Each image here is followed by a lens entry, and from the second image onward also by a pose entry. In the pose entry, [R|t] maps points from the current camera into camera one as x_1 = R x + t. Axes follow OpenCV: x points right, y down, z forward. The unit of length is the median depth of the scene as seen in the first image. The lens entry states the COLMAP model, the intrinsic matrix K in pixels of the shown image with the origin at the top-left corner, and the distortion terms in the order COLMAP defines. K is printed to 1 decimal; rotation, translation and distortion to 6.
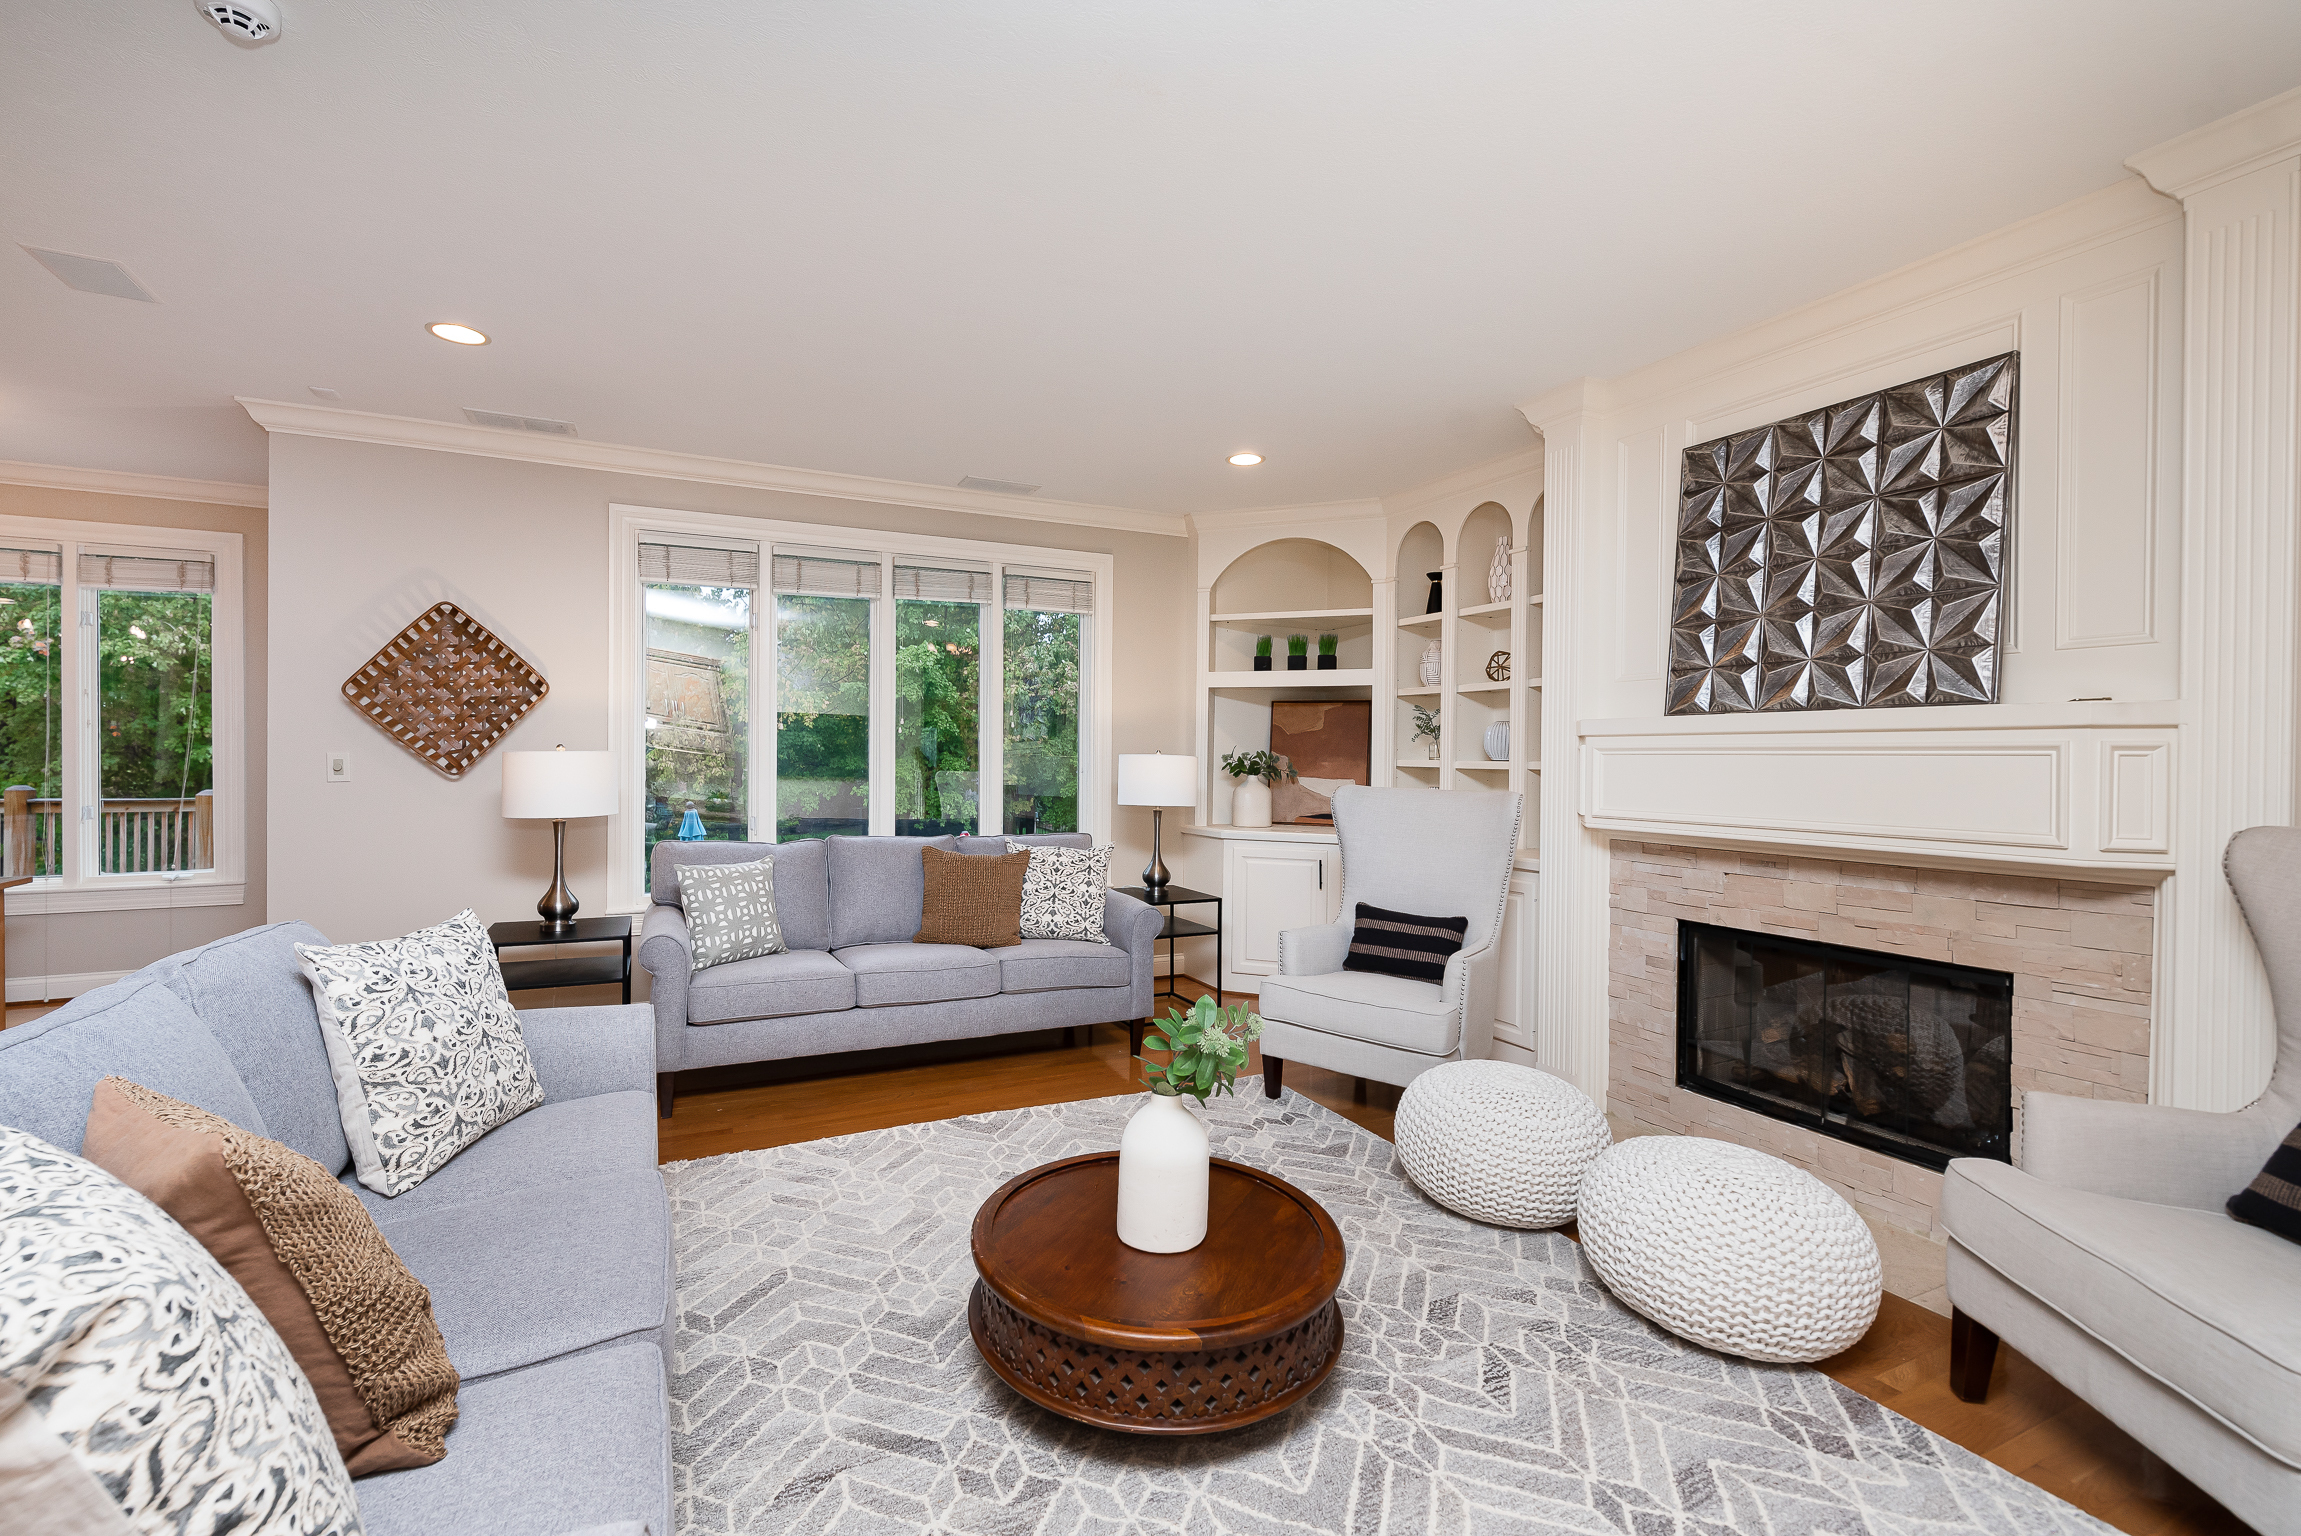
lens RADIAL K [[987.4, 0, 1122.3], [0, 987.4, 764.1], [0, 0, 1]] dist [0.001086, 0.000216]
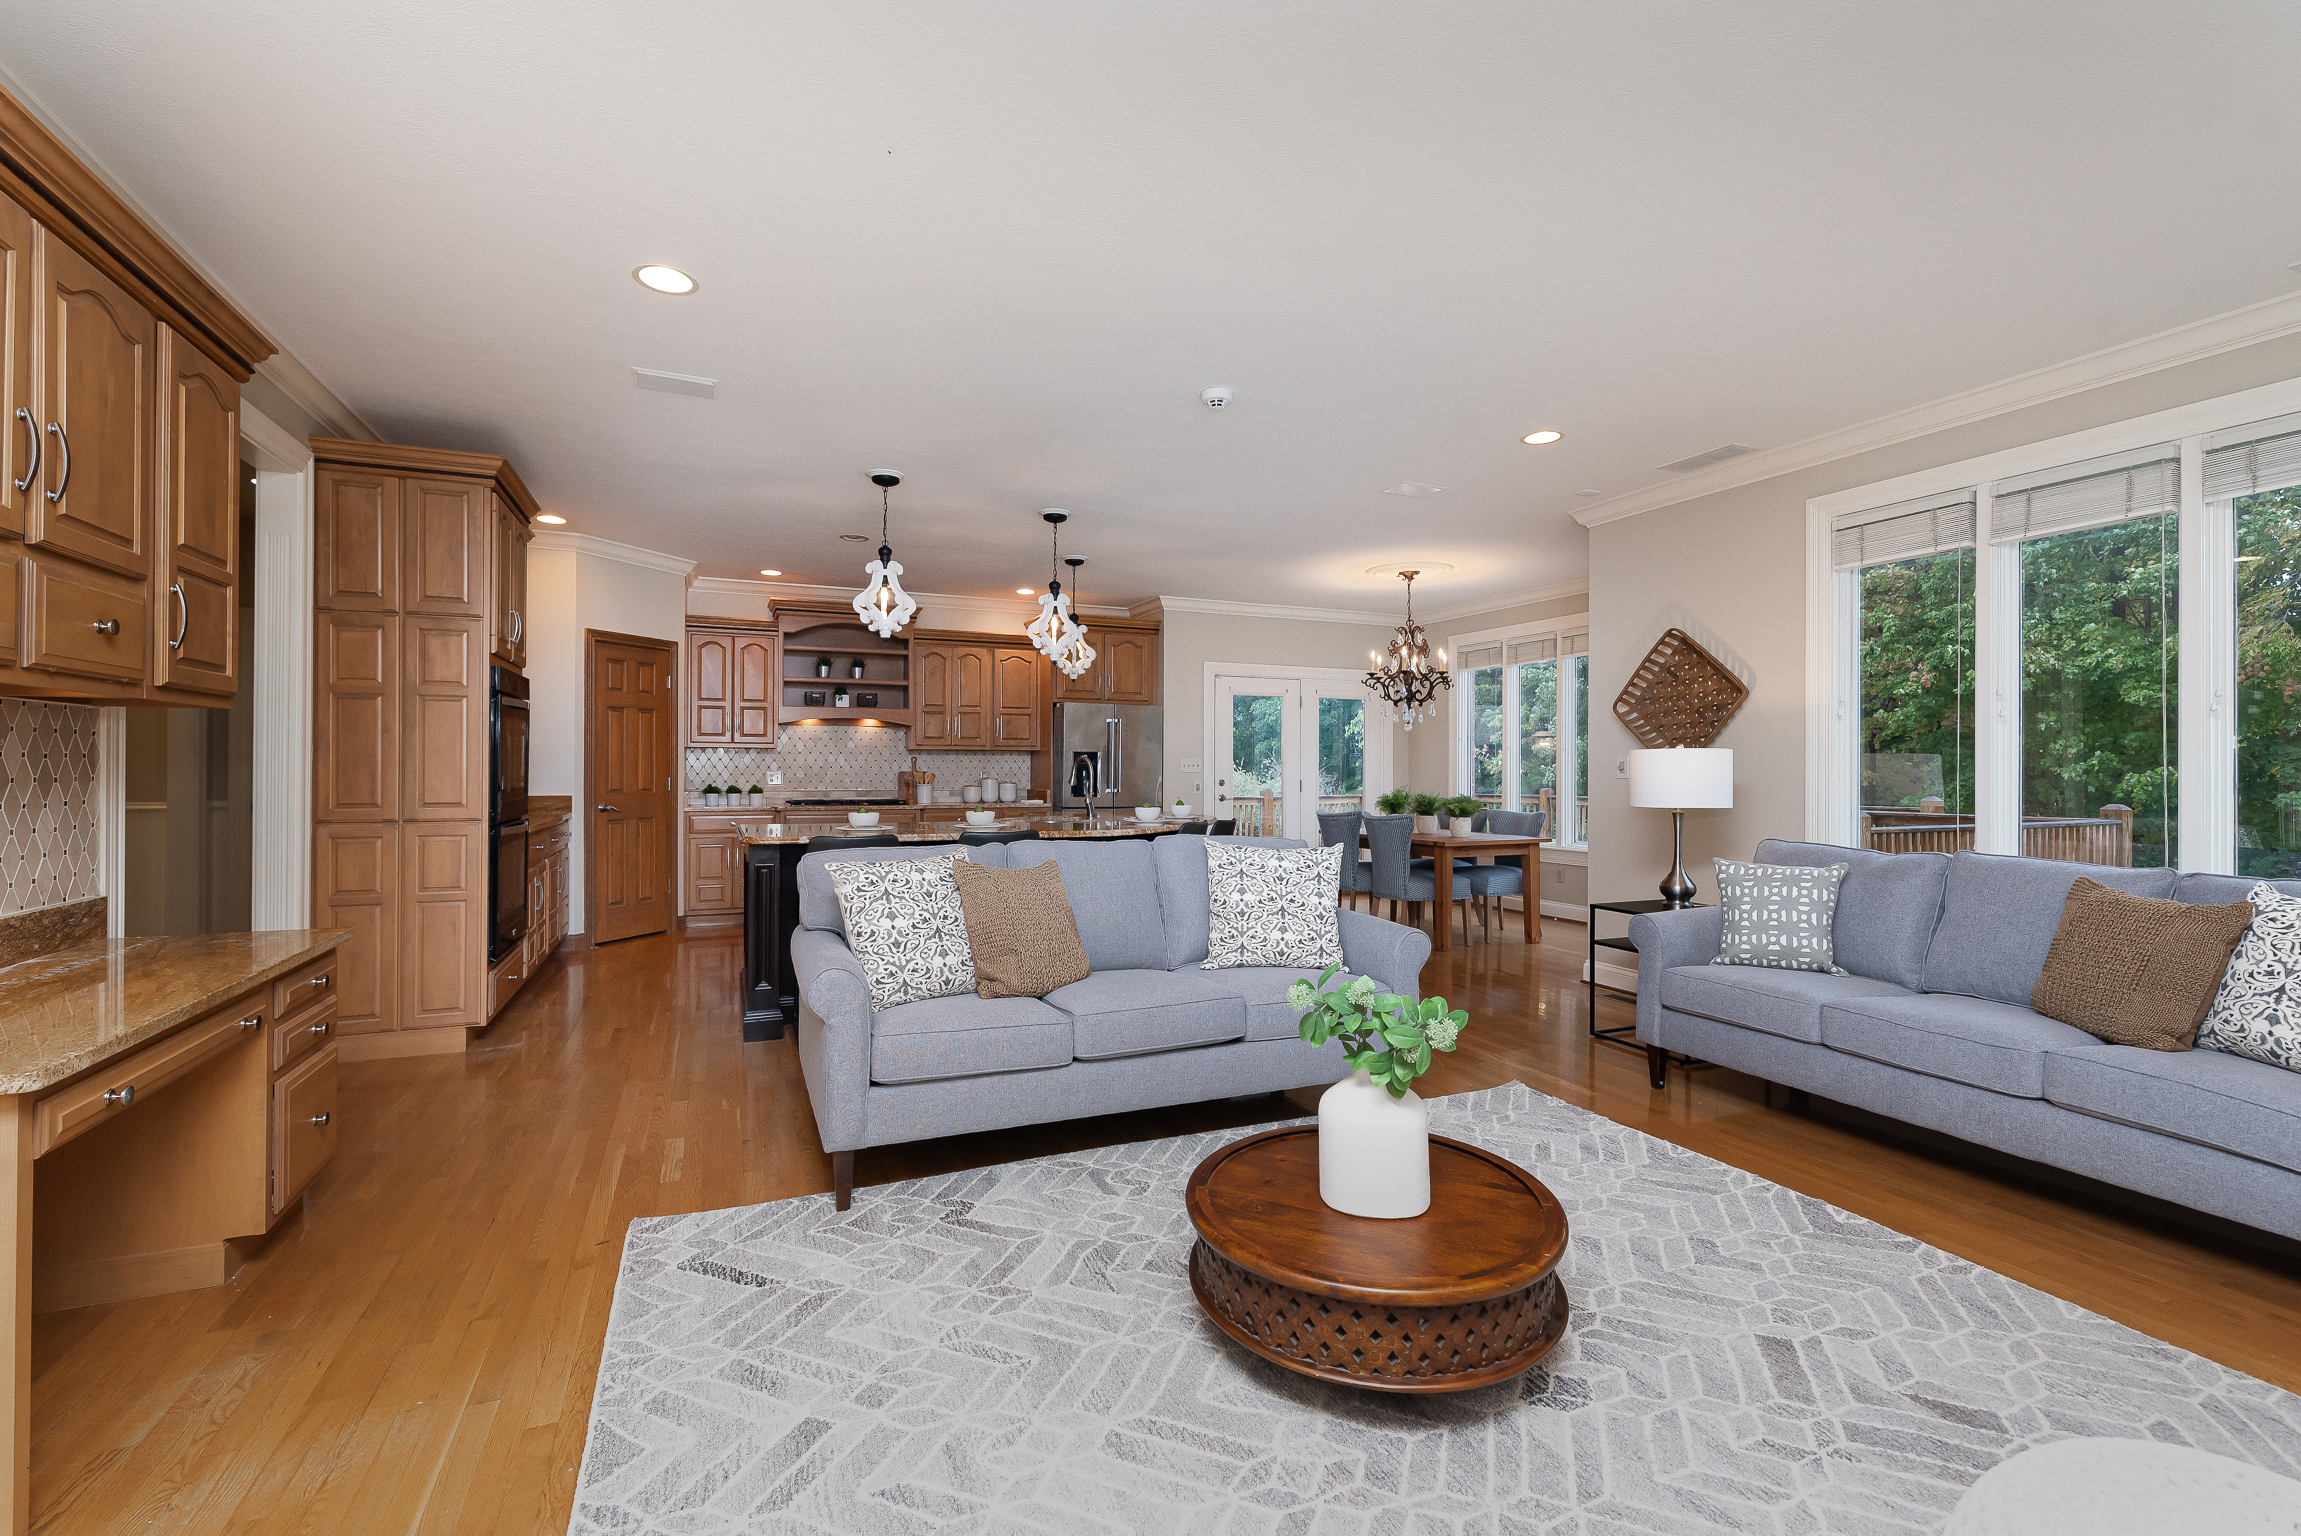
lens RADIAL K [[987.4, 0, 1122.3], [0, 987.4, 764.1], [0, 0, 1]] dist [0.001086, 0.000216]
pose [[-0.049345, -0.014079, -0.998683, 0.581877], [-0.011935, 0.999838, -0.013506, 0.025706], [0.998710, 0.011253, -0.049505, 0.431466]]
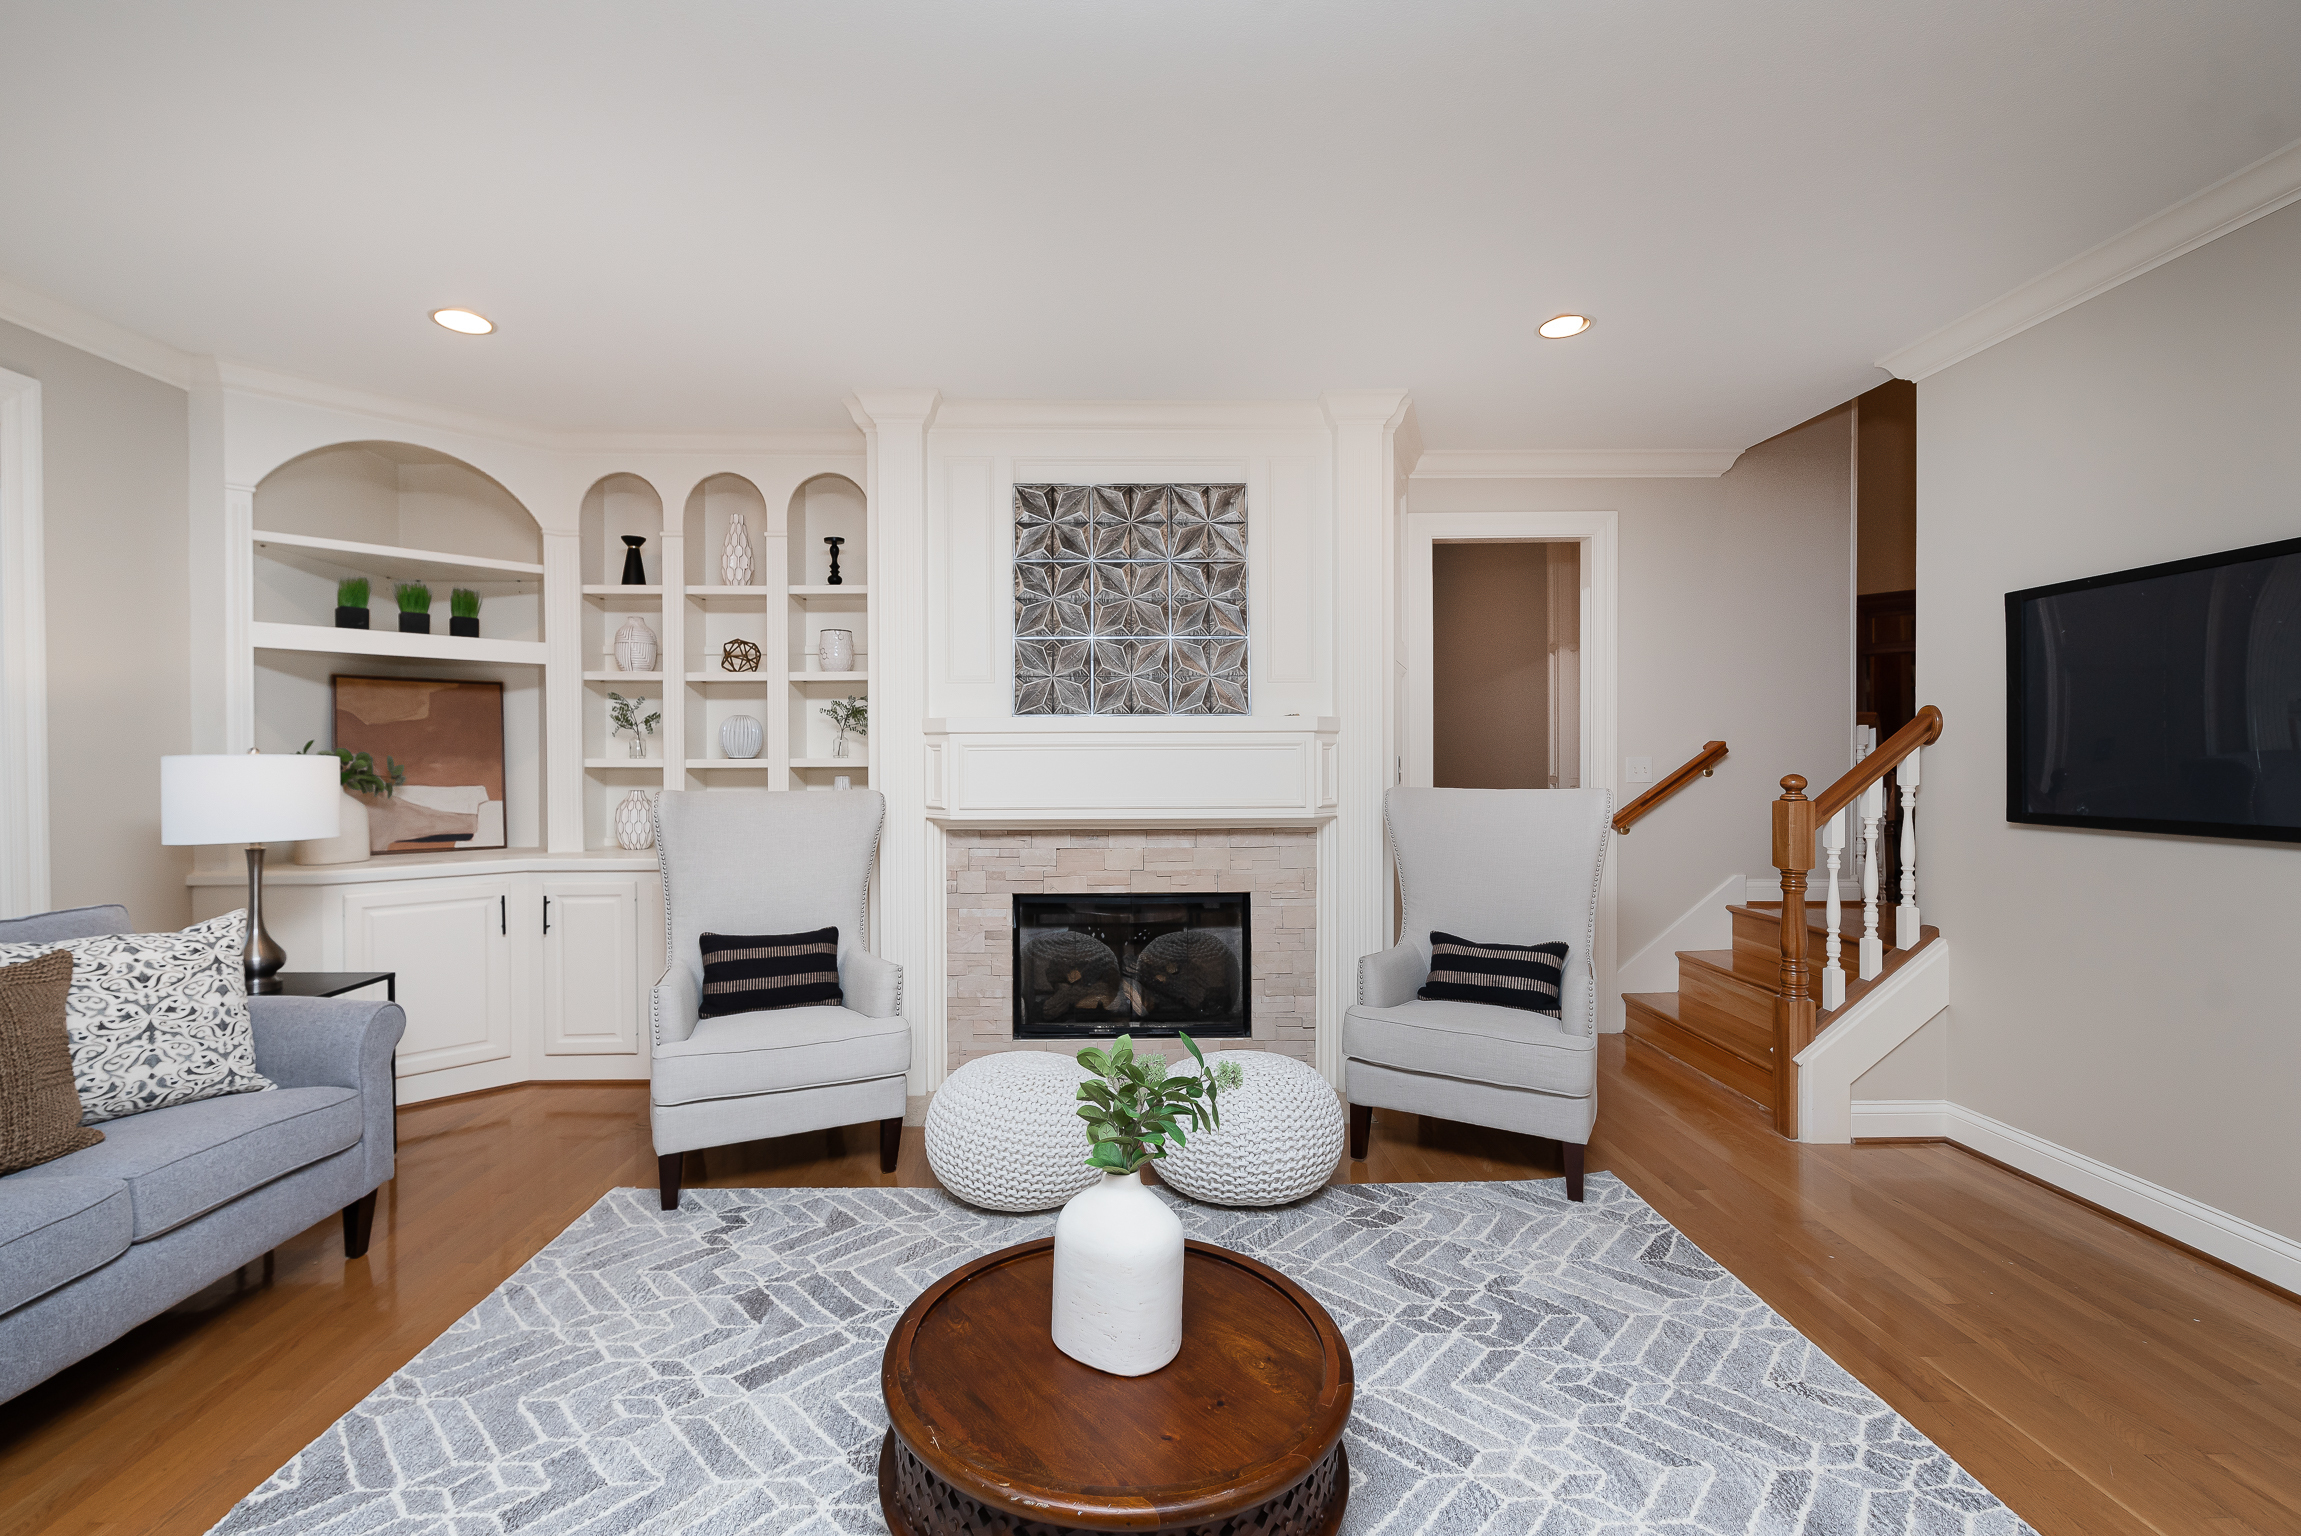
lens RADIAL K [[987.4, 0, 1122.3], [0, 987.4, 764.1], [0, 0, 1]] dist [0.001086, 0.000216]
pose [[0.413143, -0.017913, 0.910490, -0.373316], [0.013569, 0.999817, 0.013513, -0.006517], [-0.910565, 0.006772, 0.413310, 0.359361]]
